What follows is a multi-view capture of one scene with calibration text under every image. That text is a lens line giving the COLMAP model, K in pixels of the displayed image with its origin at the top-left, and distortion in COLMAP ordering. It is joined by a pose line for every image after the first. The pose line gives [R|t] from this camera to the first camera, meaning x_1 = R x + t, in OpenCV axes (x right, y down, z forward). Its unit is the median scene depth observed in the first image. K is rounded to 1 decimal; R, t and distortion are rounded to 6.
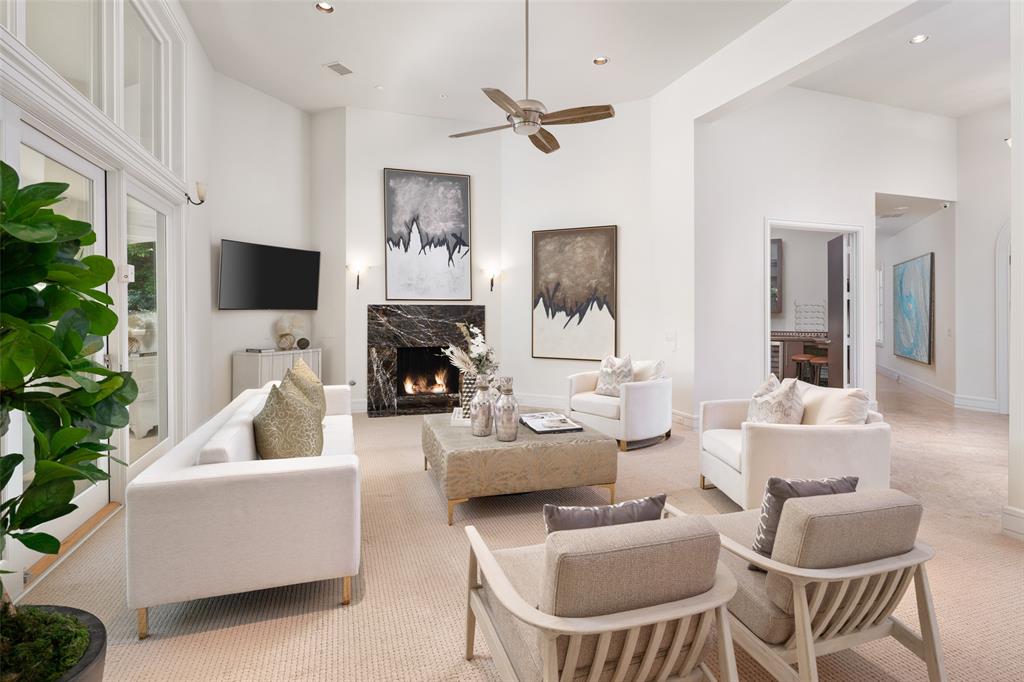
lens RADIAL K [[513.1, 0, 505.2], [0, 513.1, 311.3], [0, 0, 1]] dist [-0.002168, -0.000075]
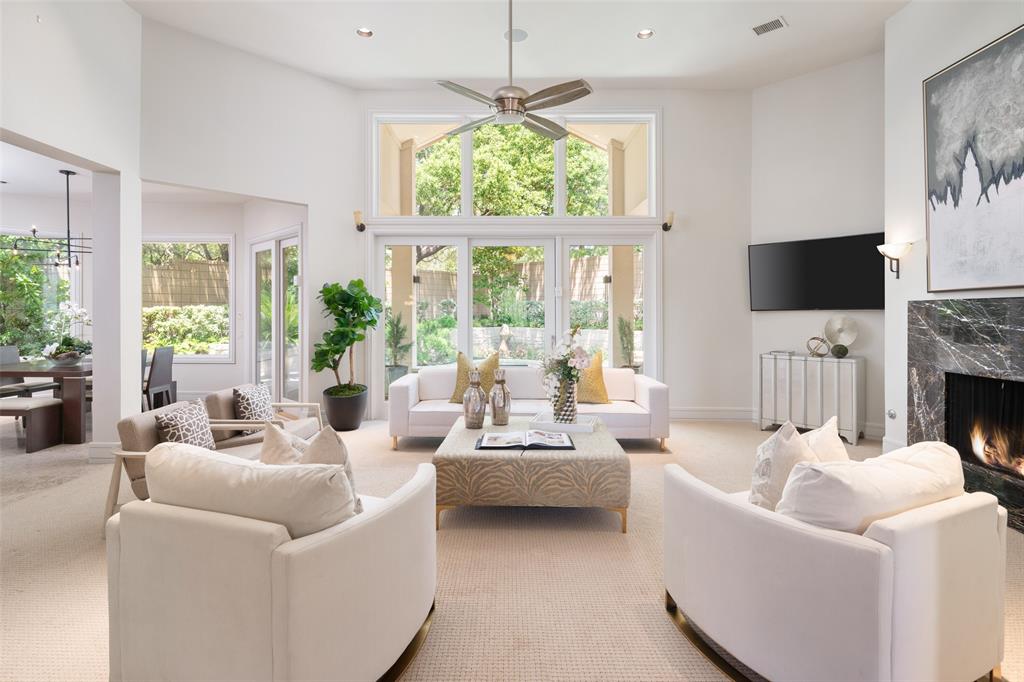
lens RADIAL K [[513.1, 0, 512.4], [0, 513.1, 316.9], [0, 0, 1]] dist [-0.002168, -0.000075]
pose [[-0.317819, 0.001376, -0.948150, 0.507399], [-0.004069, 0.999988, 0.002816, 0.007607], [0.948143, 0.004753, -0.317810, 0.717412]]
